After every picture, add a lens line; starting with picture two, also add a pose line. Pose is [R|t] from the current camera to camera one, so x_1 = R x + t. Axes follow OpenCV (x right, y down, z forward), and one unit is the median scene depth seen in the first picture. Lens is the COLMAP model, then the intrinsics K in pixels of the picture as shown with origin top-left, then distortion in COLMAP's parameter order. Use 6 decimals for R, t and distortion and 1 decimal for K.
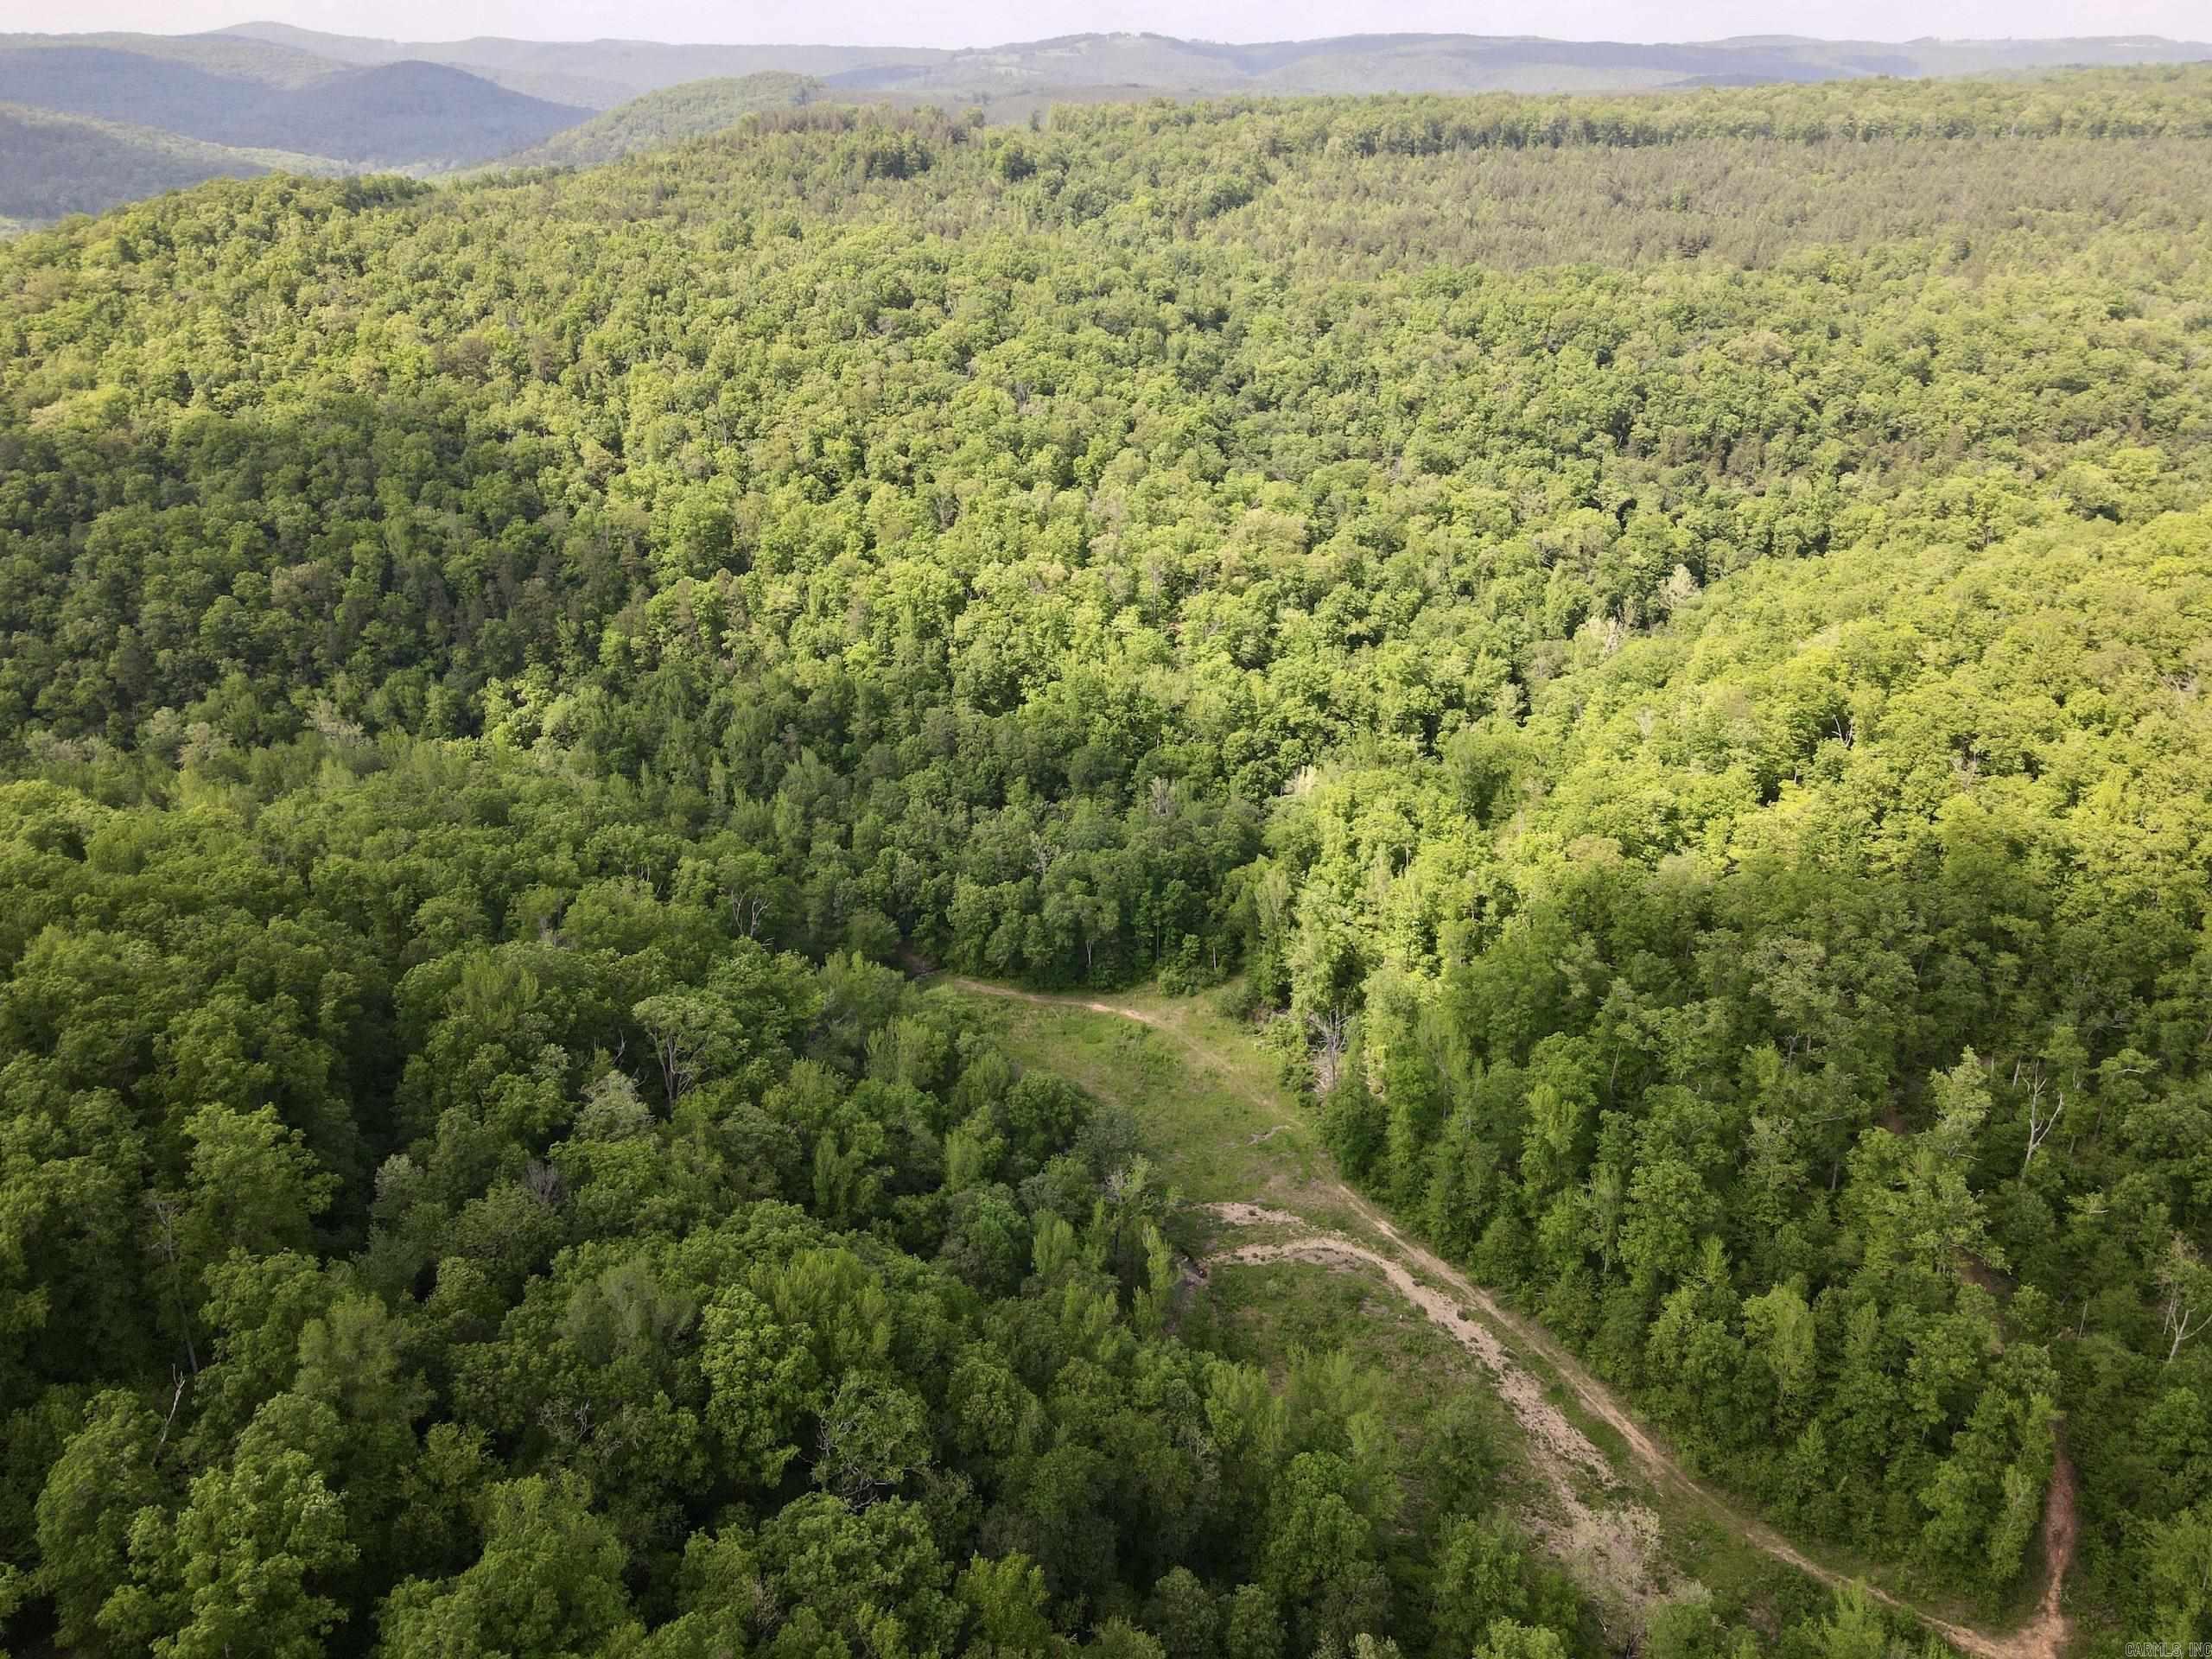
lens RADIAL K [[1635.4, 0, 1106.0], [0, 1635.4, 829.5], [0, 0, 1]] dist [0.009940, 0.014573]
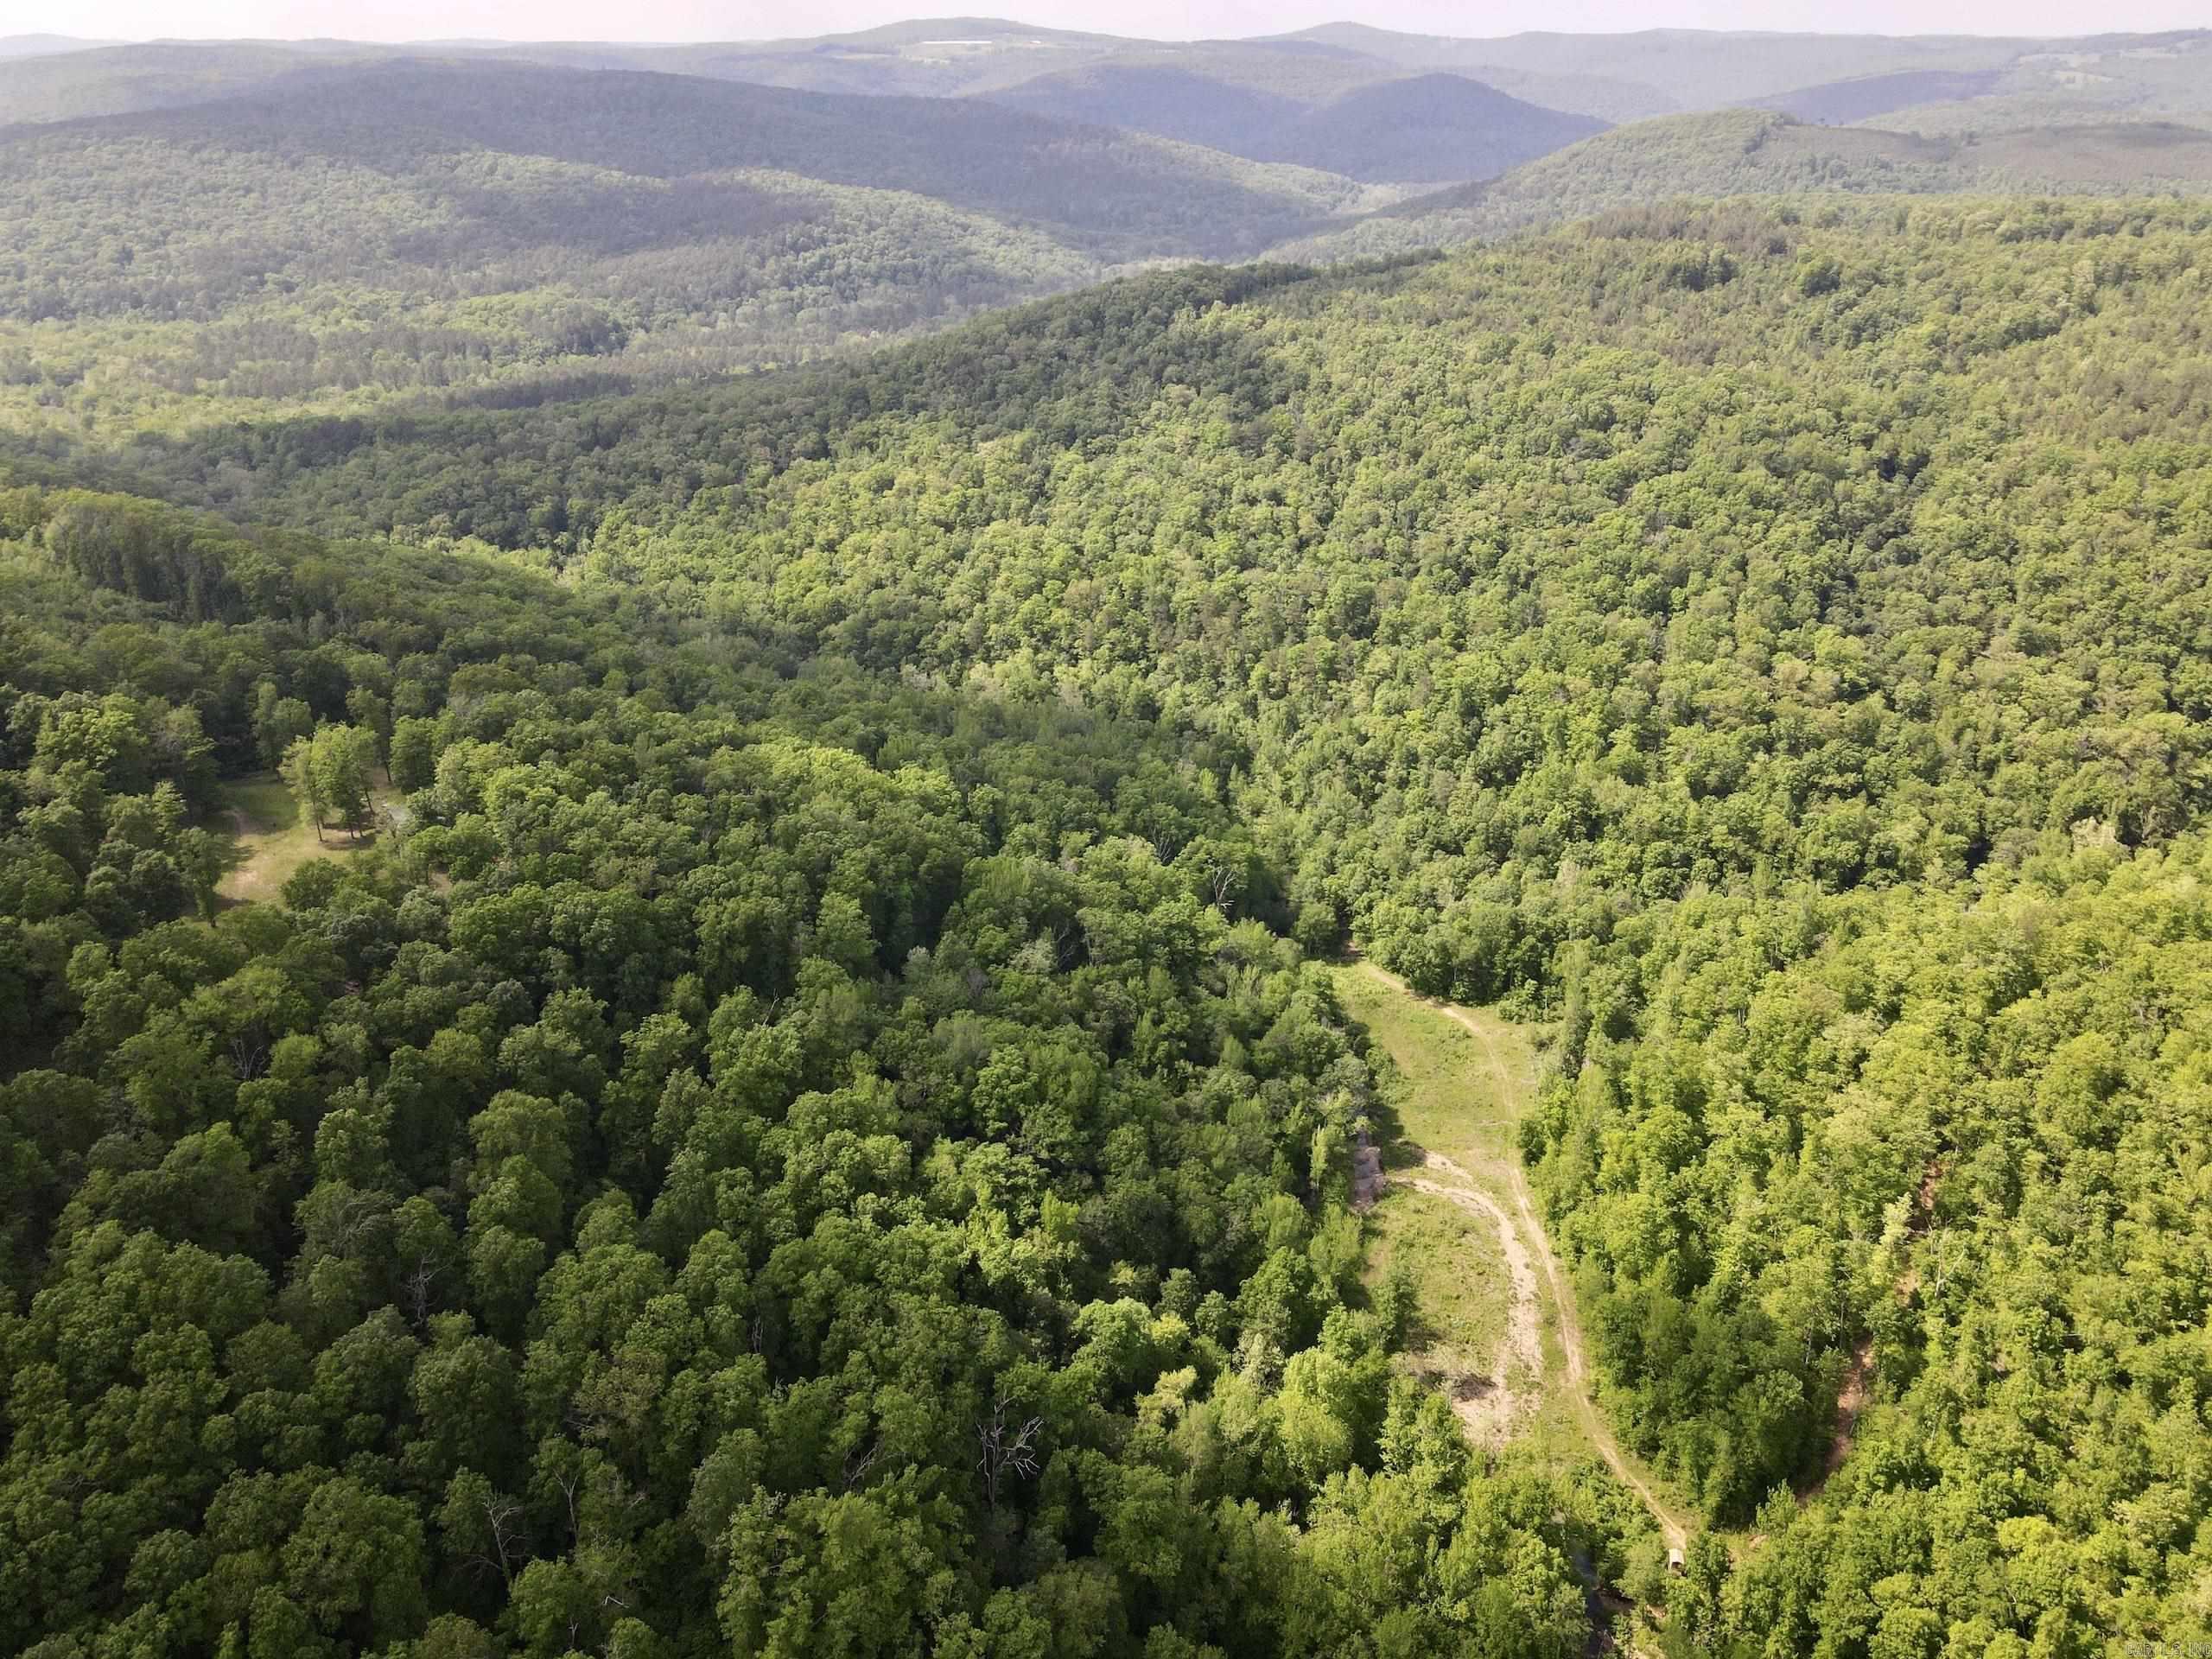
lens RADIAL K [[1635.4, 0, 1106.0], [0, 1635.4, 829.5], [0, 0, 1]] dist [0.009940, 0.014573]
pose [[0.844532, 0.232682, -0.482312, 0.280384], [-0.227873, 0.971205, 0.069531, -0.051693], [0.484603, 0.051185, 0.873235, -0.255244]]
